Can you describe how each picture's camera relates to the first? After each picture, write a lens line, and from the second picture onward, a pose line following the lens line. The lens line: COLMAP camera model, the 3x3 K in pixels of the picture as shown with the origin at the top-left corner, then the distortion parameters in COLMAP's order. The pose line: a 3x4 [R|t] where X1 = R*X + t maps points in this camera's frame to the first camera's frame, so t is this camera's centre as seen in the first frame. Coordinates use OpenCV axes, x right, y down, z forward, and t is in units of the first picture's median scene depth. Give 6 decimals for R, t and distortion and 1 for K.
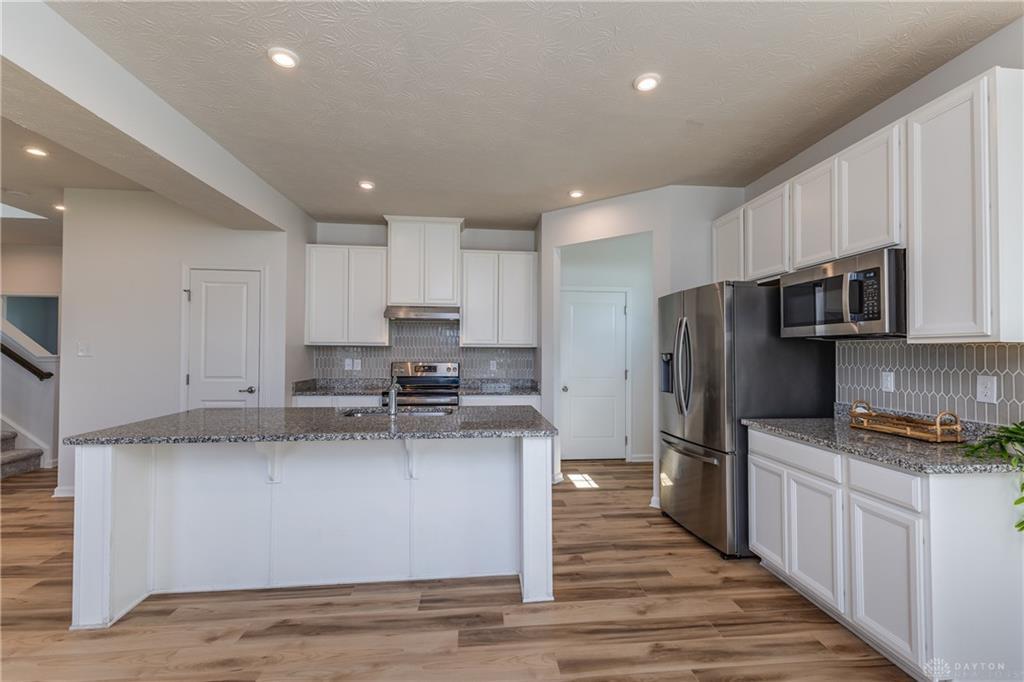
lens RADIAL K [[448.7, 0, 511.6], [0, 448.7, 340.6], [0, 0, 1]] dist [0.002163, -0.000135]
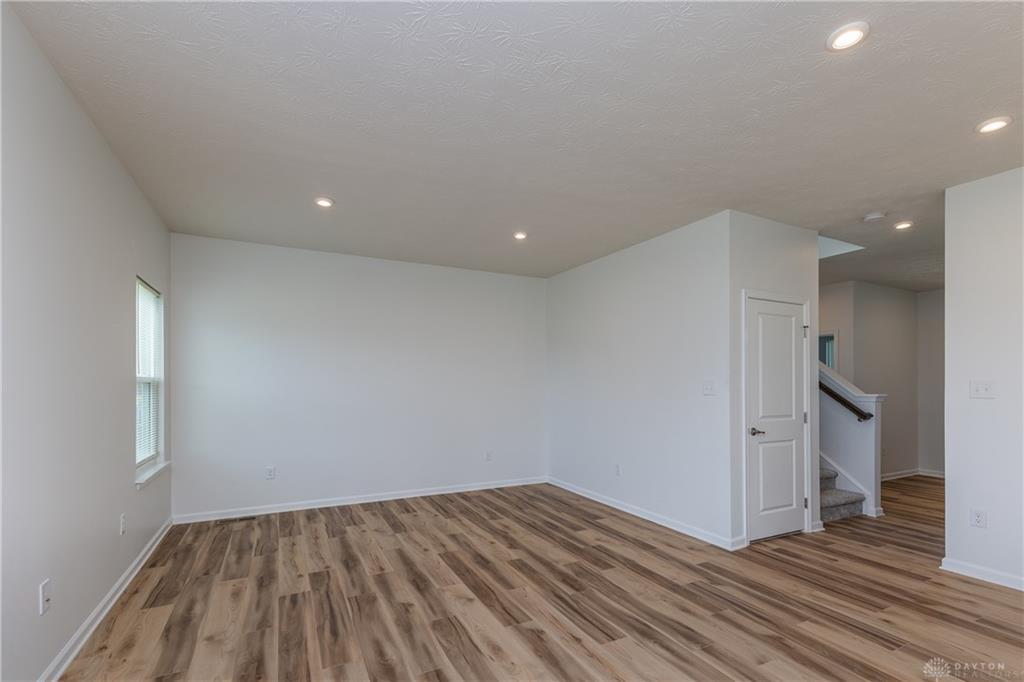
lens RADIAL K [[448.7, 0, 513.8], [0, 448.7, 347.7], [0, 0, 1]] dist [0.002163, -0.000135]
pose [[0.358325, -0.079045, -0.930245, -2.426928], [0.015883, 0.996781, -0.078580, -0.012714], [0.933462, 0.013382, 0.358427, -0.141578]]
